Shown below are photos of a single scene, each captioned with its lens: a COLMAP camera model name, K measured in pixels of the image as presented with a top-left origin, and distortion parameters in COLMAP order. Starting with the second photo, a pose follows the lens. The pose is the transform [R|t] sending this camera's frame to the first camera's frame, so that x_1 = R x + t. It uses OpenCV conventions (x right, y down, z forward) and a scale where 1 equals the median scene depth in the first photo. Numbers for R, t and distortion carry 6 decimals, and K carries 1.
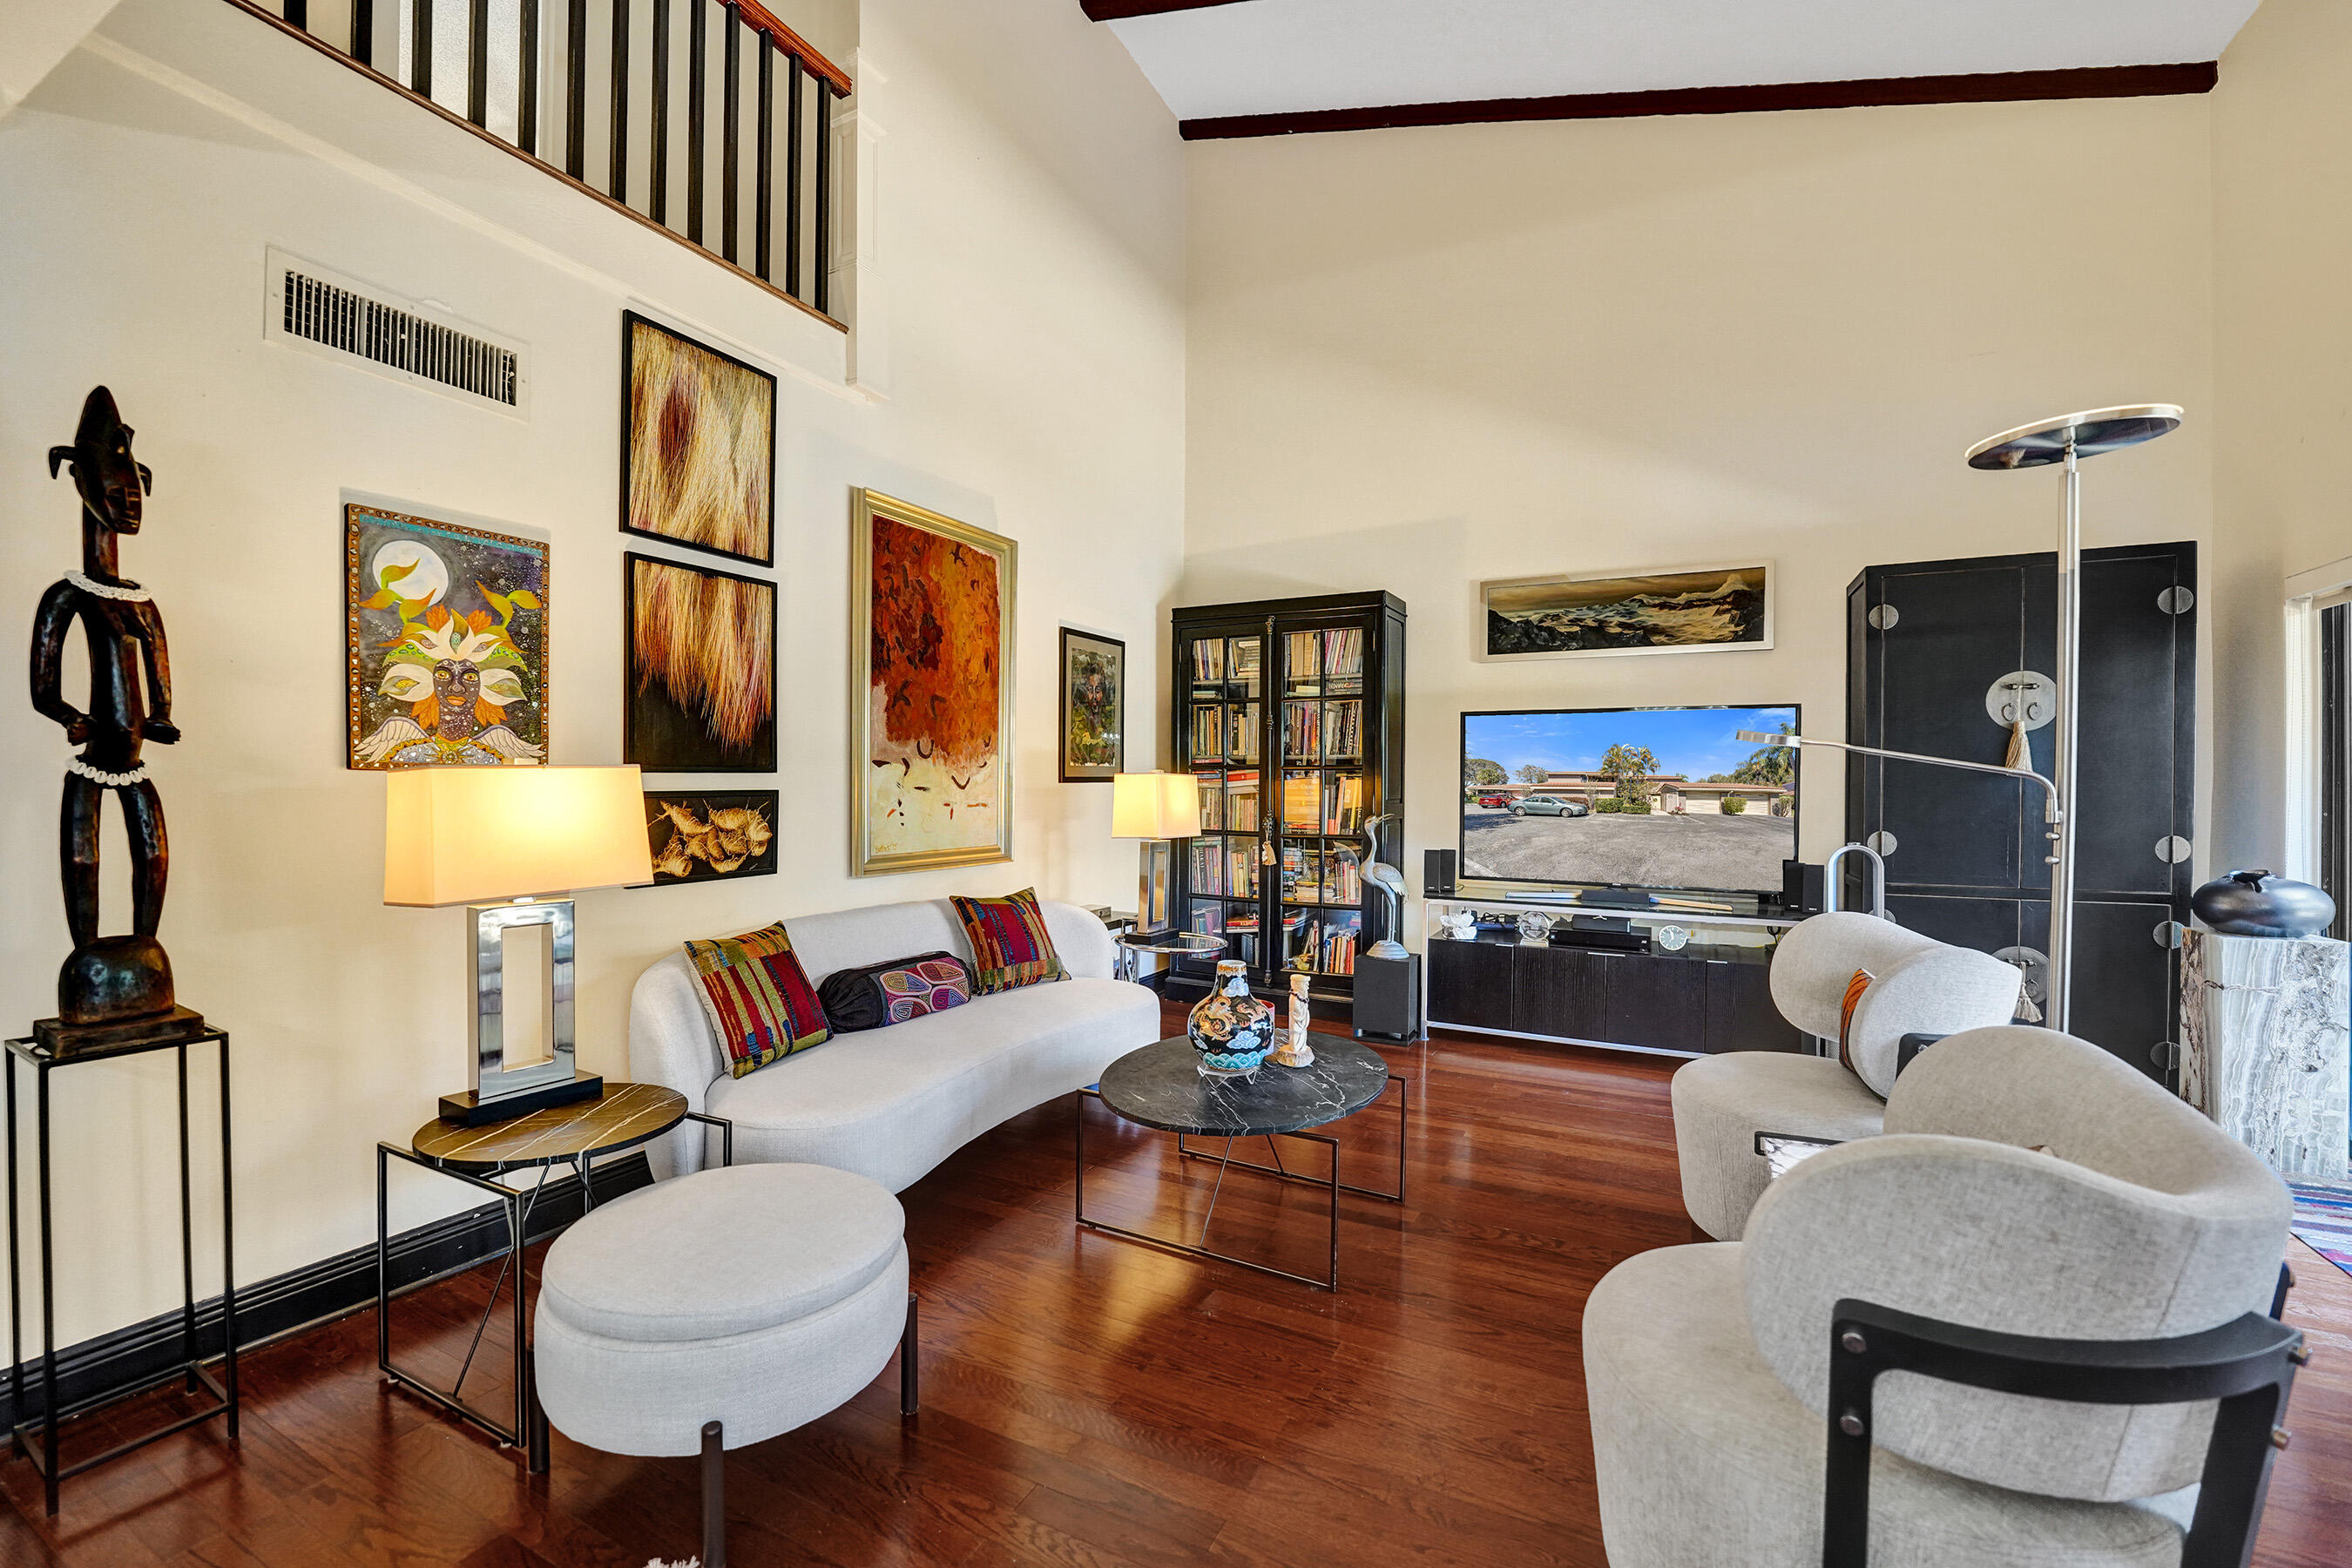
lens RADIAL K [[962.3, 0, 1182.4], [0, 962.3, 795.8], [0, 0, 1]] dist [-0.027453, 0.002132]
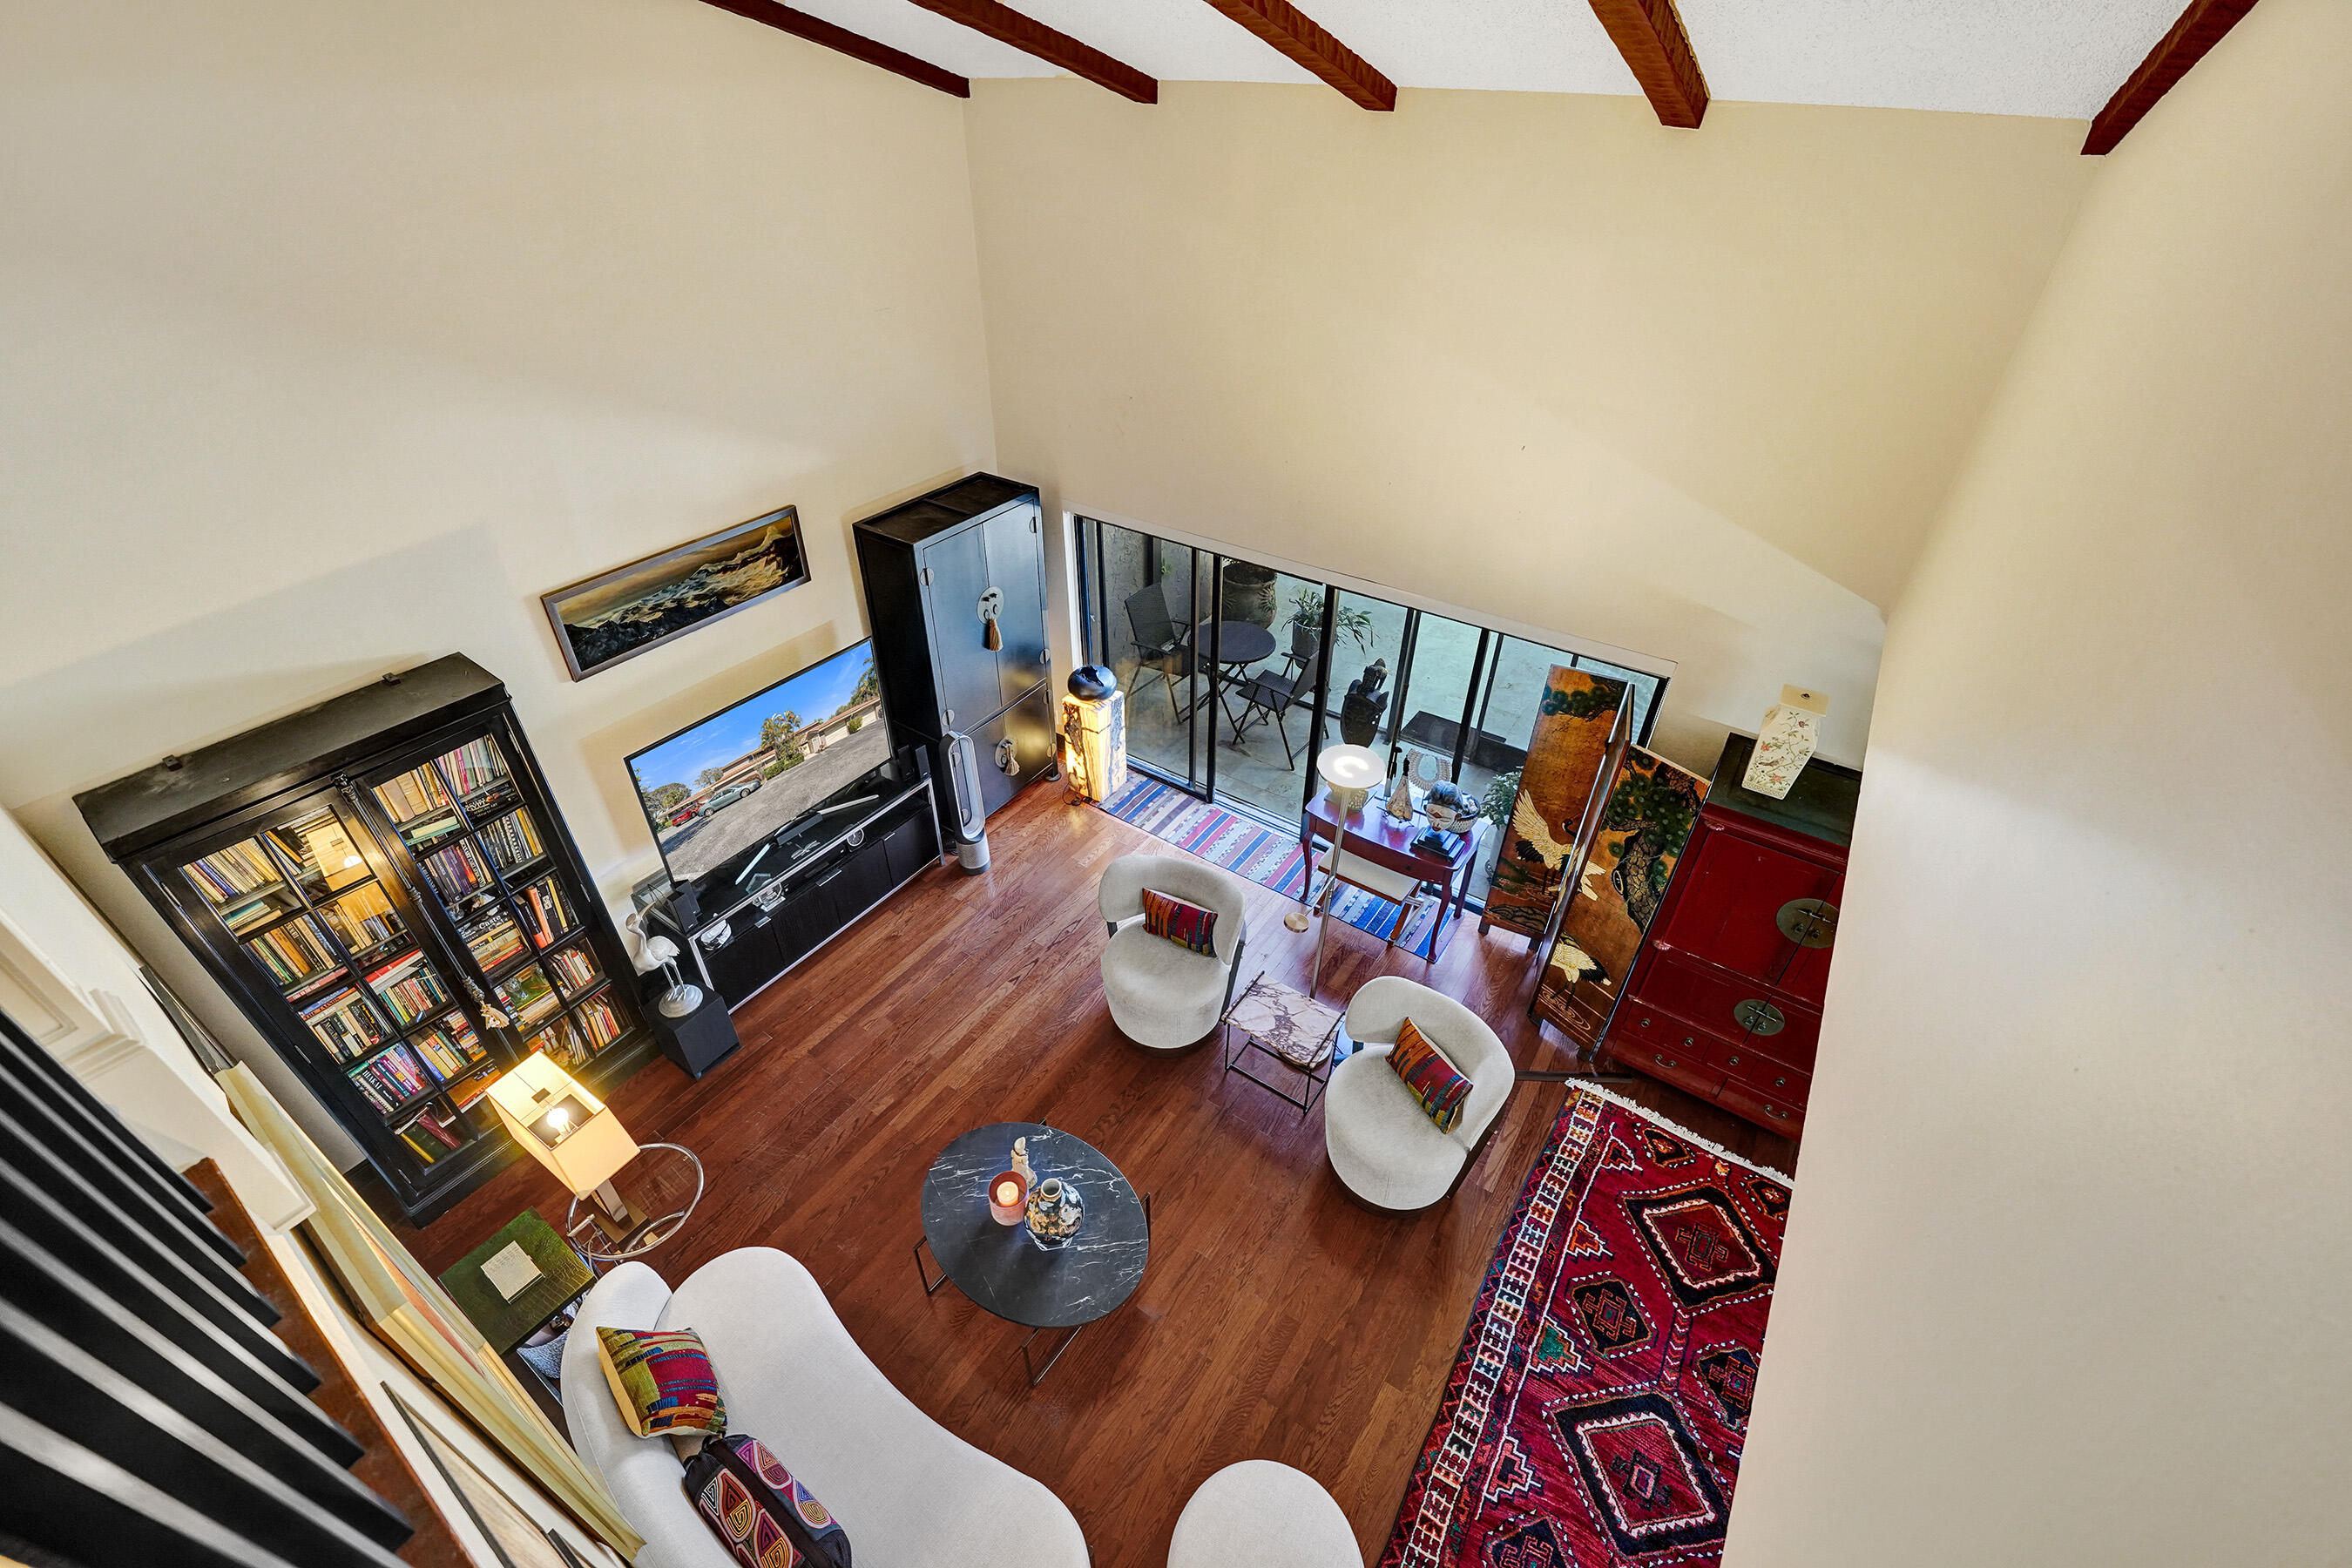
lens RADIAL K [[962.3, 0, 1168.1], [0, 962.3, 775.6], [0, 0, 1]] dist [-0.027453, 0.002132]
pose [[0.120079, -0.592595, 0.796500, -0.390960], [0.004395, 0.802614, 0.596482, -0.630980], [-0.992755, -0.068125, 0.098982, 0.406707]]
